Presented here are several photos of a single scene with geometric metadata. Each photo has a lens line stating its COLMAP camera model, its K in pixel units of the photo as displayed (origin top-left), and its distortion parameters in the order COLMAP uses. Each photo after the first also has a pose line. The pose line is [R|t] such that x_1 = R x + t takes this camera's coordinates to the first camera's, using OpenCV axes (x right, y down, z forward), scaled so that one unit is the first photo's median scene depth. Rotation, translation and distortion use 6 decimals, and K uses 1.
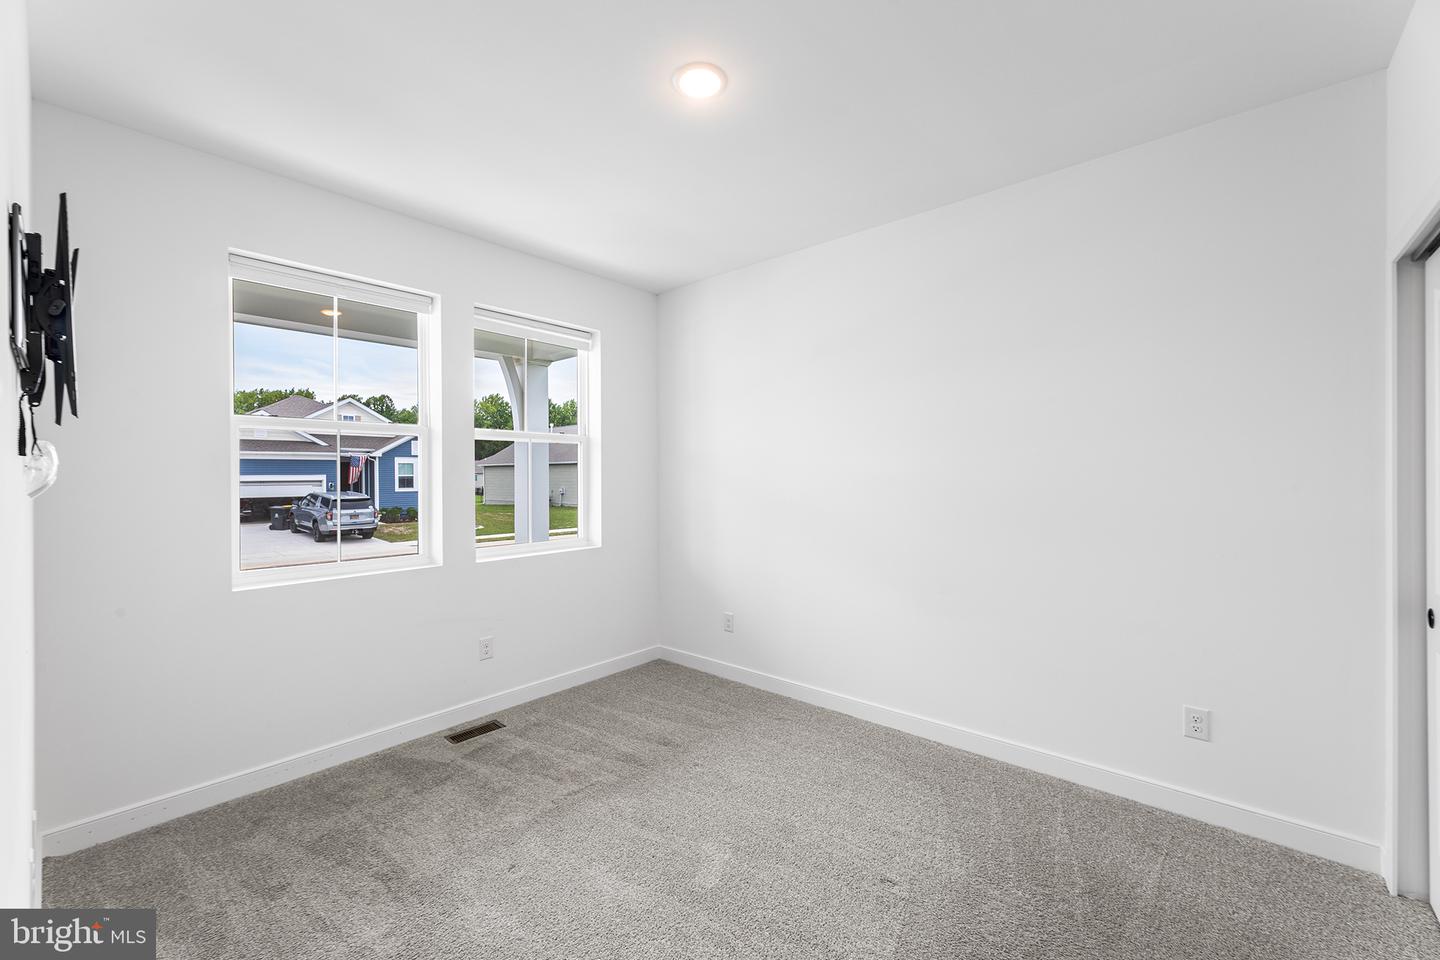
lens RADIAL K [[586.8, 0, 712.5], [0, 586.8, 476.7], [0, 0, 1]] dist [0.004630, -0.000229]
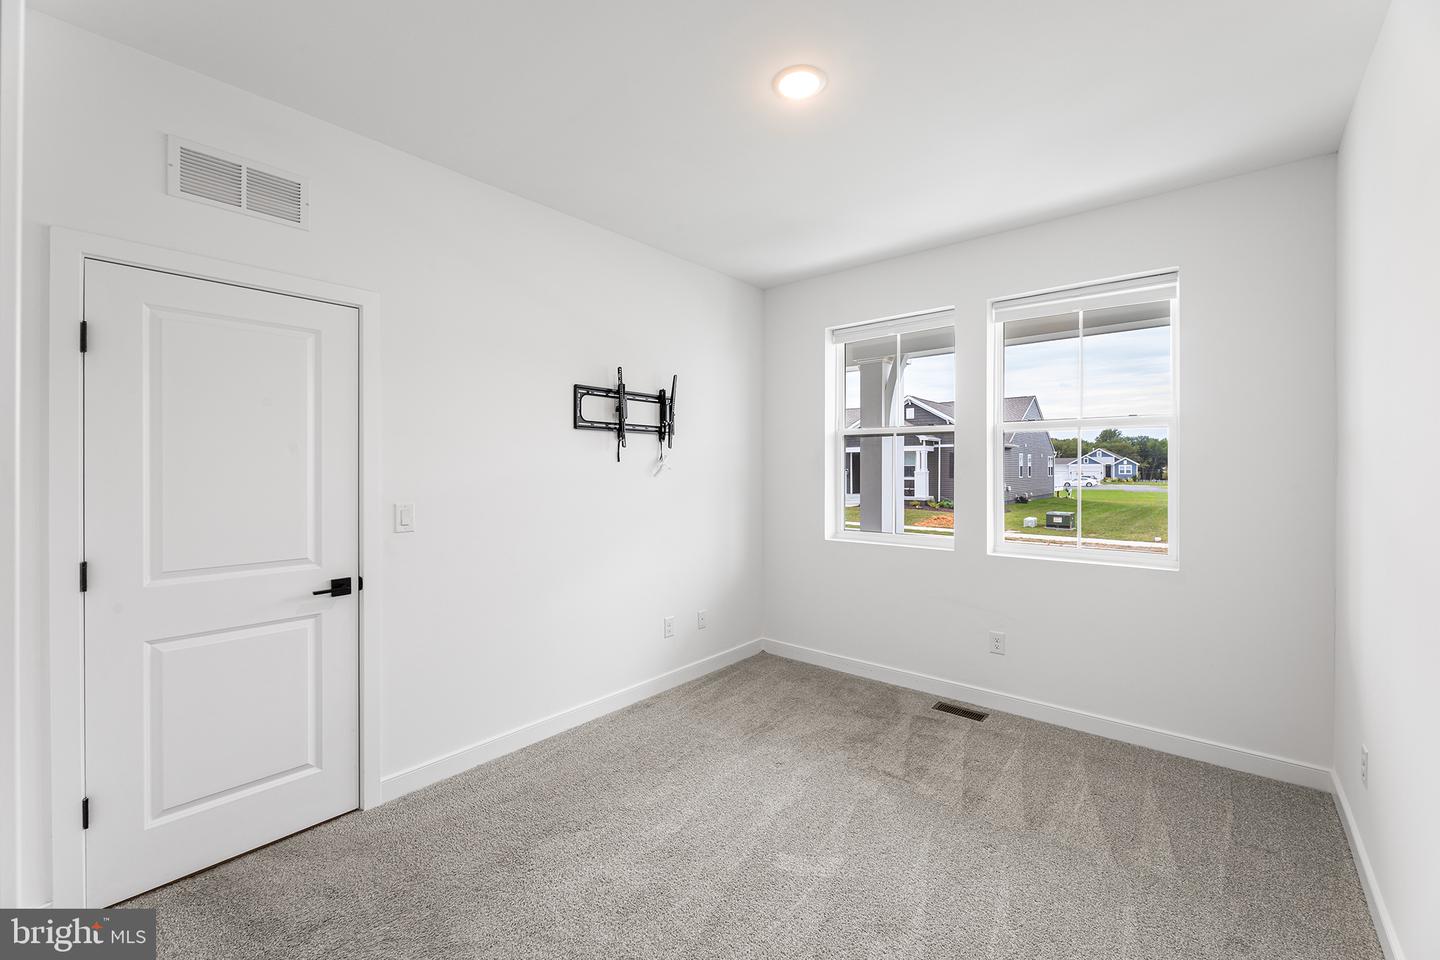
lens RADIAL K [[586.8, 0, 721.2], [0, 586.8, 478.1], [0, 0, 1]] dist [0.004630, -0.000229]
pose [[0.014934, 0.021627, -0.999655, 0.651811], [-0.002224, 0.999764, 0.021596, -0.009496], [0.999886, 0.001900, 0.014979, 0.560625]]
